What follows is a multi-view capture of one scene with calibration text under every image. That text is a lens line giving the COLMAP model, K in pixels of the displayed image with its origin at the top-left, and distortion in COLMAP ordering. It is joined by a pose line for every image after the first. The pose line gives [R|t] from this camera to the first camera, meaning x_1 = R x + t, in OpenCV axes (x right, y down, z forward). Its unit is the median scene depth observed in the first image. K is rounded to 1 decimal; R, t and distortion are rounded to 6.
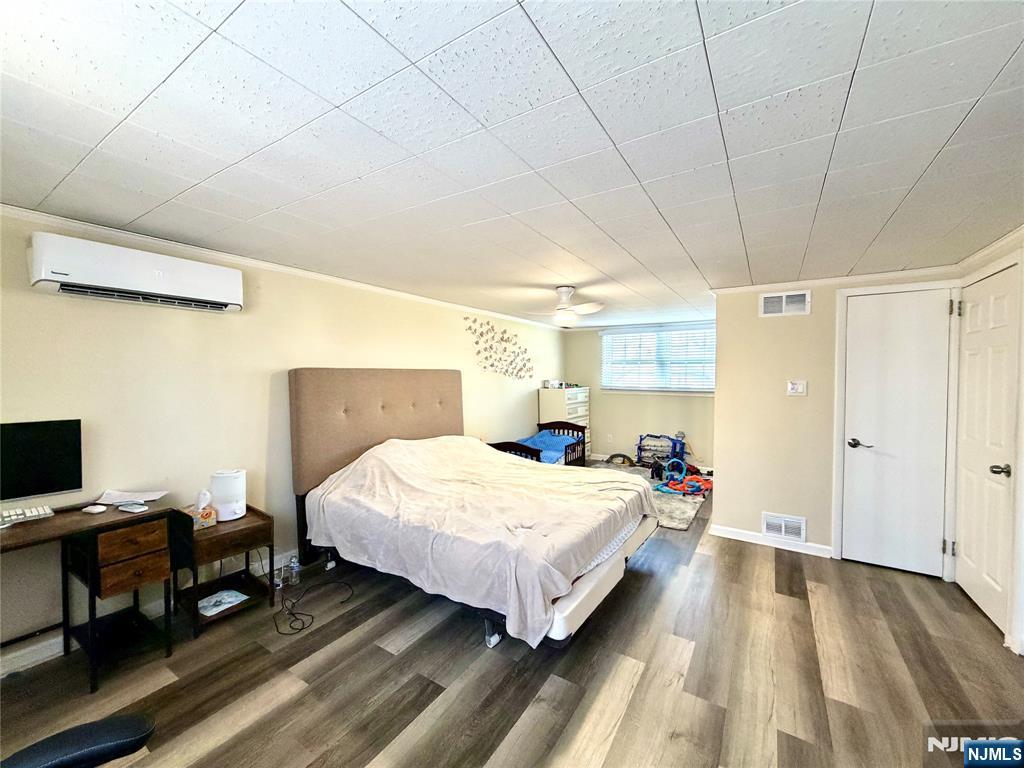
lens RADIAL K [[413.3, 0, 512.0], [0, 413.3, 384.0], [0, 0, 1]] dist [0.000688, 0.000025]
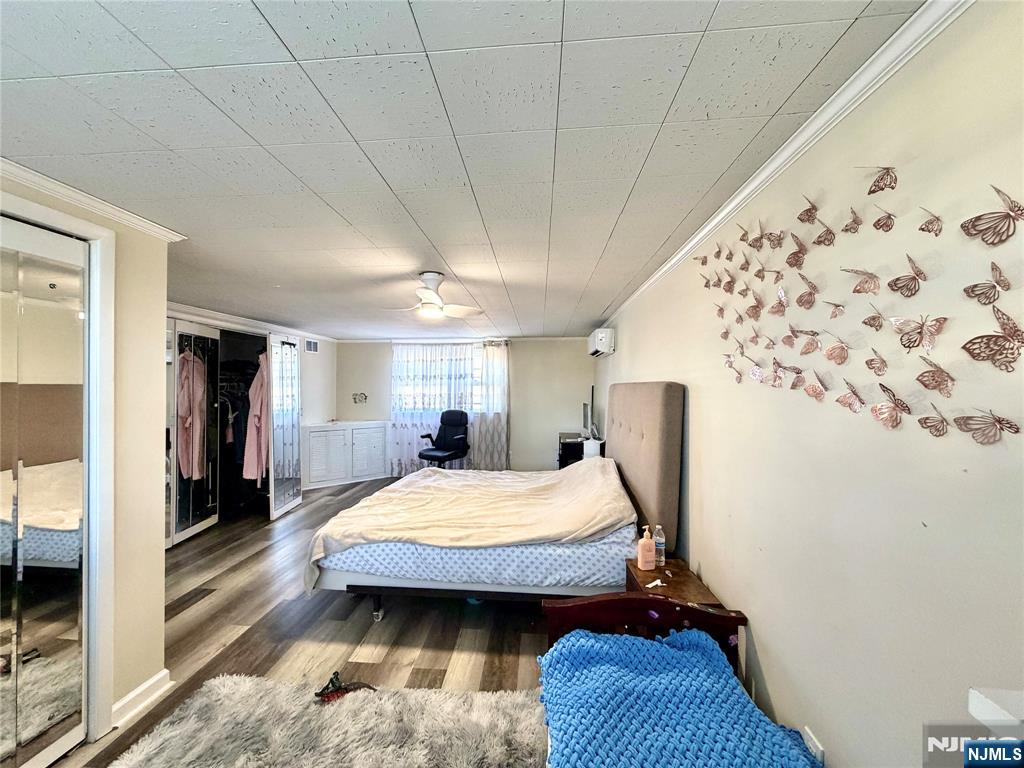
lens RADIAL K [[413.3, 0, 512.0], [0, 413.3, 384.0], [0, 0, 1]] dist [0.000688, 0.000025]
pose [[-0.883172, -0.009859, -0.468946, 0.227272], [-0.017289, 0.999784, 0.011540, -0.033416], [0.468731, 0.018300, -0.883152, 1.125229]]
